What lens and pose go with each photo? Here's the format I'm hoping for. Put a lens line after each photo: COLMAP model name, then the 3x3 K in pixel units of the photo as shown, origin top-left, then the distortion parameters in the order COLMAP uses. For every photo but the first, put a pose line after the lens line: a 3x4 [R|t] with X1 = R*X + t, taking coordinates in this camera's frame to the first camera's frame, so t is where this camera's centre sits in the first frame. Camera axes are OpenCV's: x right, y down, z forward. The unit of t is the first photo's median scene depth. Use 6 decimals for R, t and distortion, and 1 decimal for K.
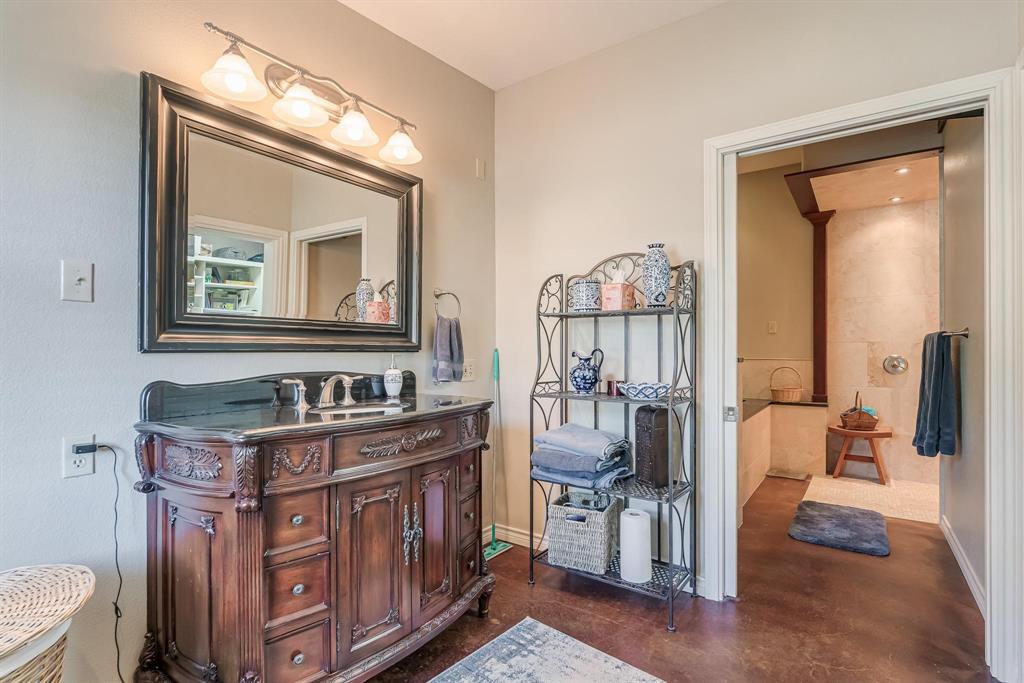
lens RADIAL K [[495.5, 0, 512.0], [0, 495.5, 341.5], [0, 0, 1]] dist [0.011952, 0.000009]
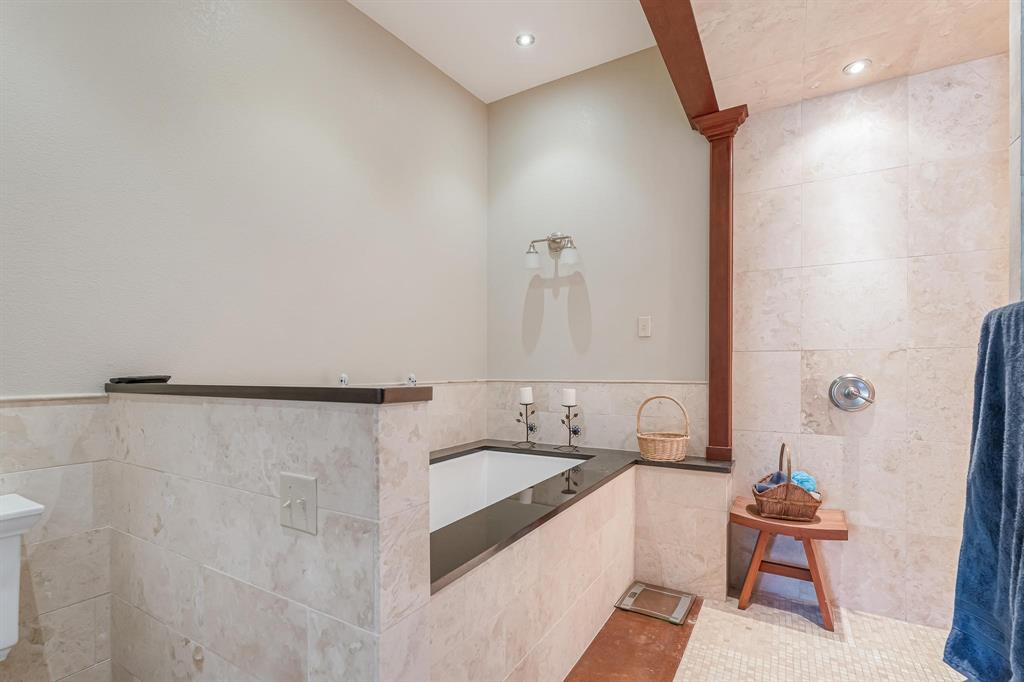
lens RADIAL K [[468.0, 0, 511.3], [0, 468.0, 364.3], [0, 0, 1]] dist [0.003353, 0.000407]
pose [[0.997114, -0.001838, 0.075897, 0.361888], [0.000935, 0.999928, 0.011932, 0.009857], [-0.075914, -0.011826, 0.997044, 0.518604]]
